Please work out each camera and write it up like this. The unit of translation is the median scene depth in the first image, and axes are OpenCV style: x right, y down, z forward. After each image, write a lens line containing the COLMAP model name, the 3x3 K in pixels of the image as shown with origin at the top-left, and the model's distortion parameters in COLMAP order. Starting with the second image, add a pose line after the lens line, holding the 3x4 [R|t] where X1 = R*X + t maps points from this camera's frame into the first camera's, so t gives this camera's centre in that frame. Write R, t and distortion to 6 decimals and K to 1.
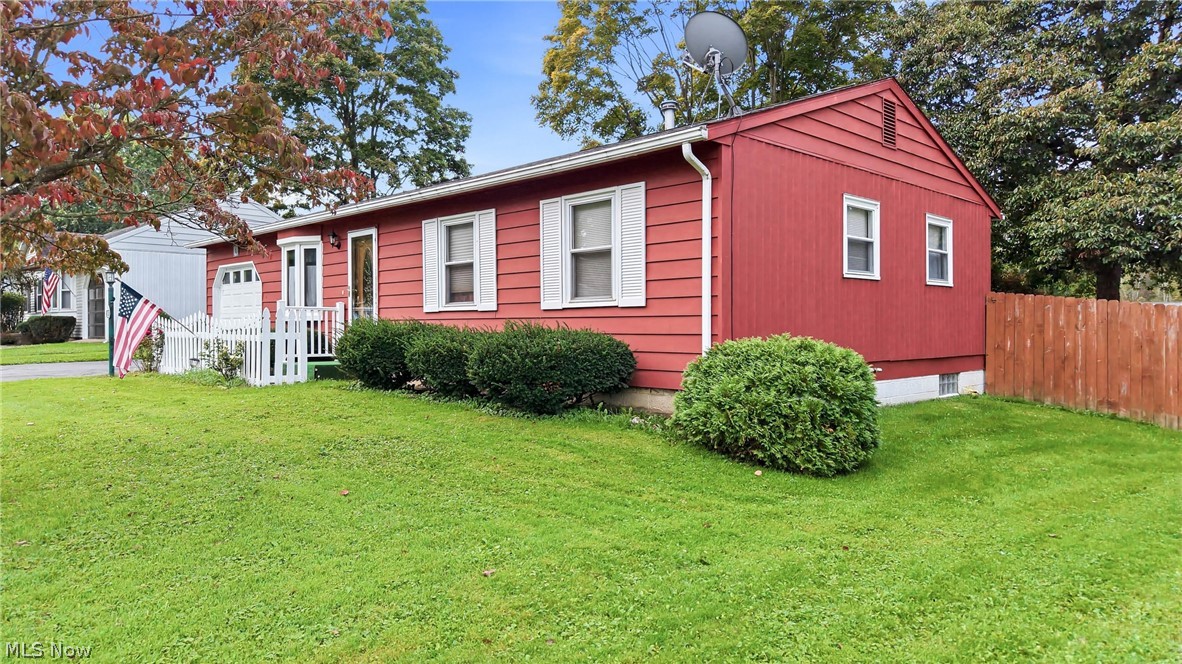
lens RADIAL K [[800.0, 0, 591.3], [0, 800.0, 331.4], [0, 0, 1]] dist [0.023403, -0.019101]
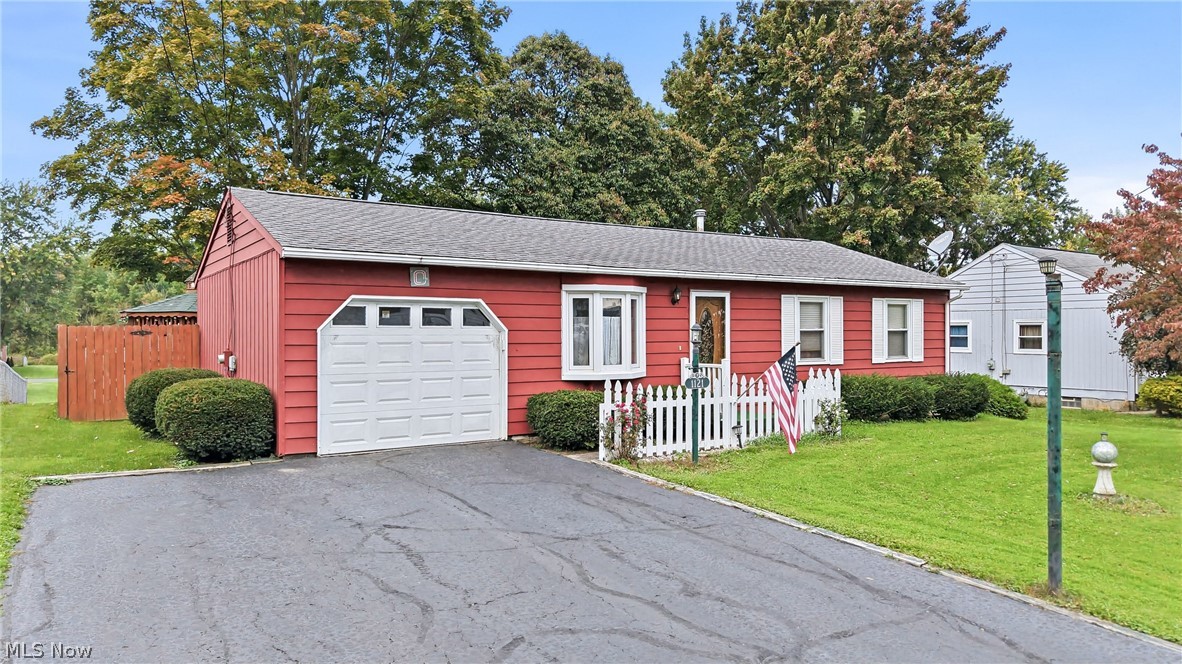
lens RADIAL K [[800.0, 0, 589.4], [0, 800.0, 333.0], [0, 0, 1]] dist [0.023403, -0.019101]
pose [[0.190129, 0.055422, 0.980194, -1.688070], [0.050182, 0.996552, -0.066081, -0.009873], [-0.980476, 0.061752, 0.186692, 1.193126]]
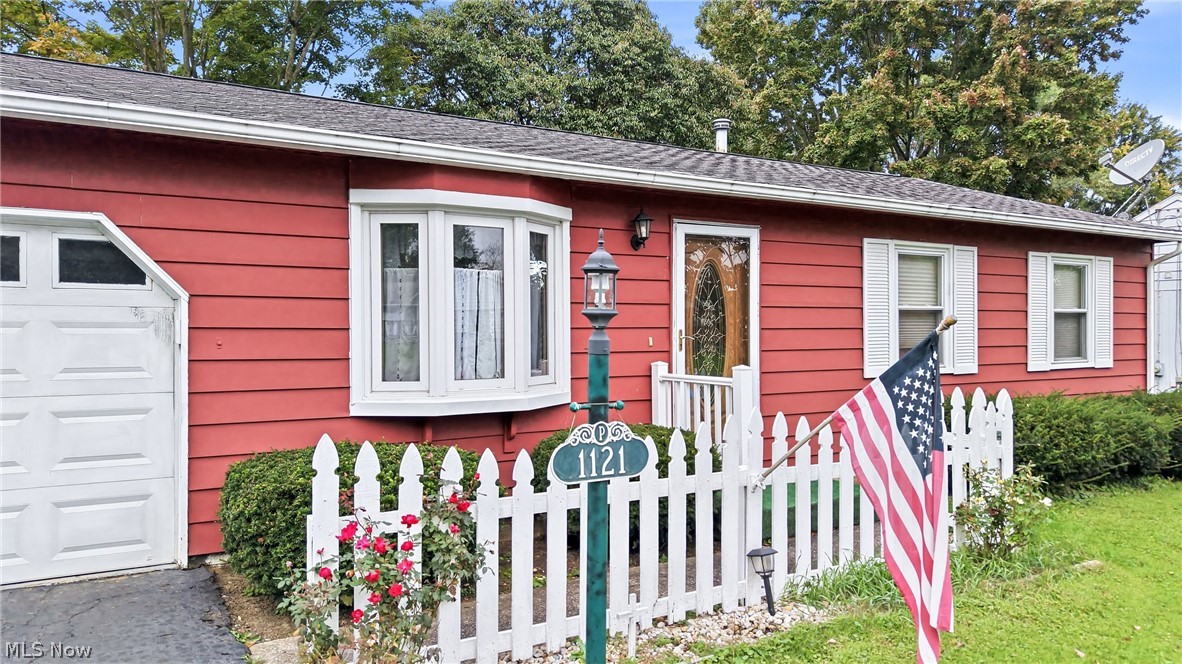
lens RADIAL K [[800.0, 0, 594.8], [0, 800.0, 339.3], [0, 0, 1]] dist [0.023403, -0.019101]
pose [[0.246992, 0.045868, 0.967931, -0.996875], [0.045765, 0.997212, -0.058934, -0.031311], [-0.967936, 0.058854, 0.244204, 1.183839]]
